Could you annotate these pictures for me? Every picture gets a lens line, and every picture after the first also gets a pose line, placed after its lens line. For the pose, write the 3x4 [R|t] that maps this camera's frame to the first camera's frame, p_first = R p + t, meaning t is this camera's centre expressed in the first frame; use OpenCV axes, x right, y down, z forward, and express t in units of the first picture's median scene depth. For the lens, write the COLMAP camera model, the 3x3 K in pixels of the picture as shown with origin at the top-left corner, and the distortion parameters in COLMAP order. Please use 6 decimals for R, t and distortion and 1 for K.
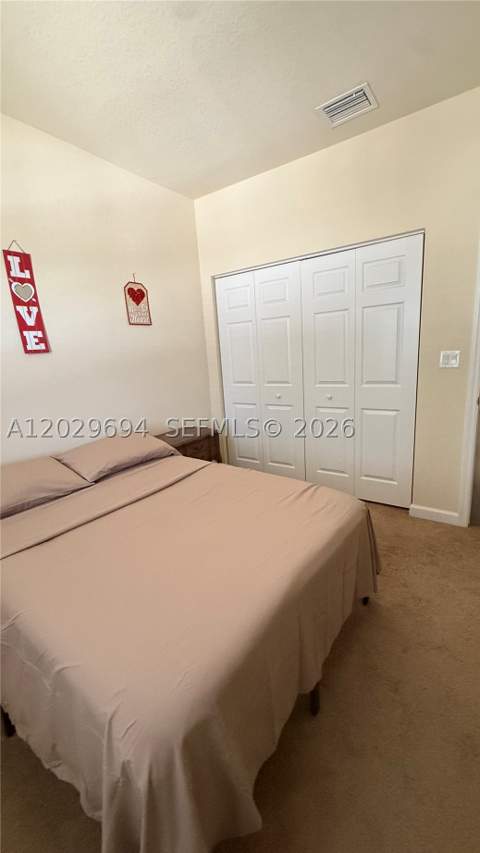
lens RADIAL K [[342.4, 0, 240.9], [0, 342.4, 427.4], [0, 0, 1]] dist [-0.000662, 0.000335]
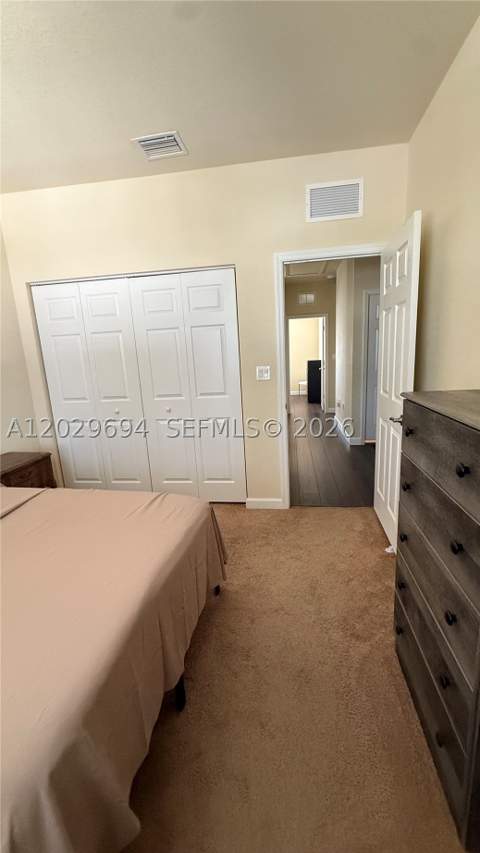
lens RADIAL K [[342.4, 0, 245.1], [0, 342.4, 424.4], [0, 0, 1]] dist [-0.000662, 0.000335]
pose [[0.888369, -0.074322, 0.453075, -0.014575], [0.094327, 0.995305, -0.021684, 0.003409], [-0.449336, 0.062000, 0.891209, -0.051611]]
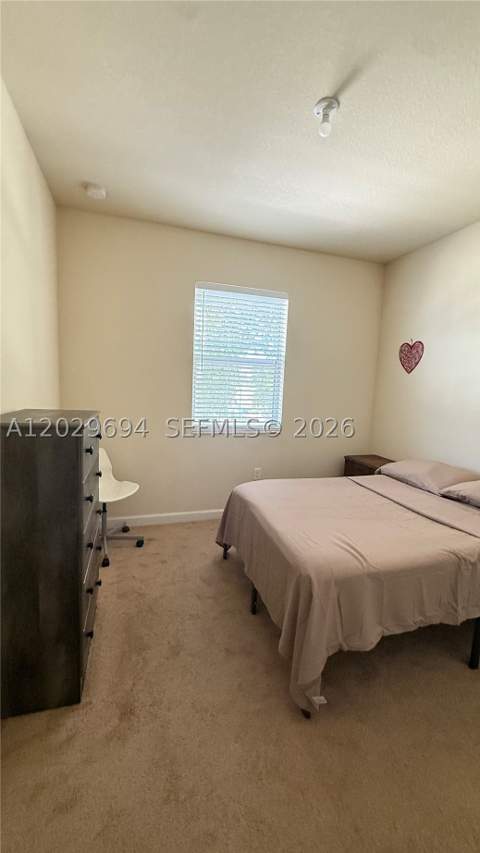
lens RADIAL K [[342.4, 0, 237.1], [0, 342.4, 427.5], [0, 0, 1]] dist [-0.000662, 0.000335]
pose [[-0.611326, 0.132293, -0.780243, 0.850761], [-0.174999, 0.938922, 0.296311, -0.272772], [0.771787, 0.317685, -0.550837, 0.938947]]
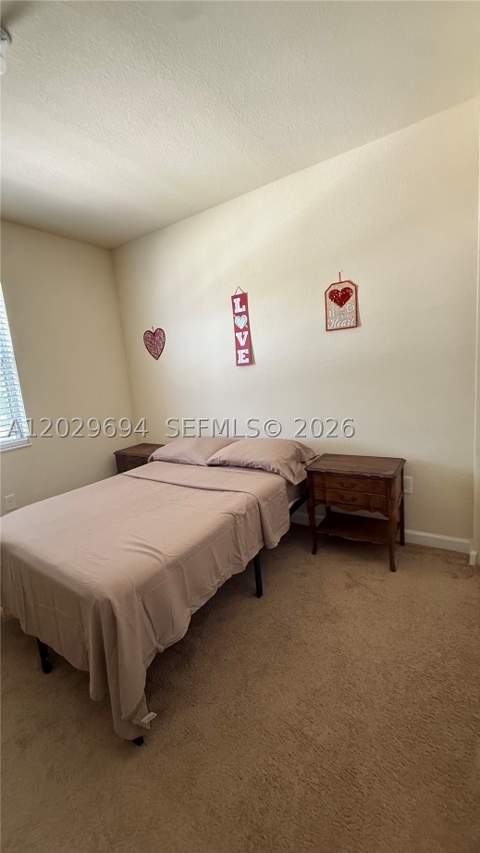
lens RADIAL K [[342.4, 0, 242.0], [0, 342.4, 426.4], [0, 0, 1]] dist [-0.000662, 0.000335]
pose [[0.050716, 0.216428, -0.974980, 0.797875], [-0.136023, 0.968637, 0.207944, -0.265353], [0.989407, 0.122074, 0.078565, 0.916915]]
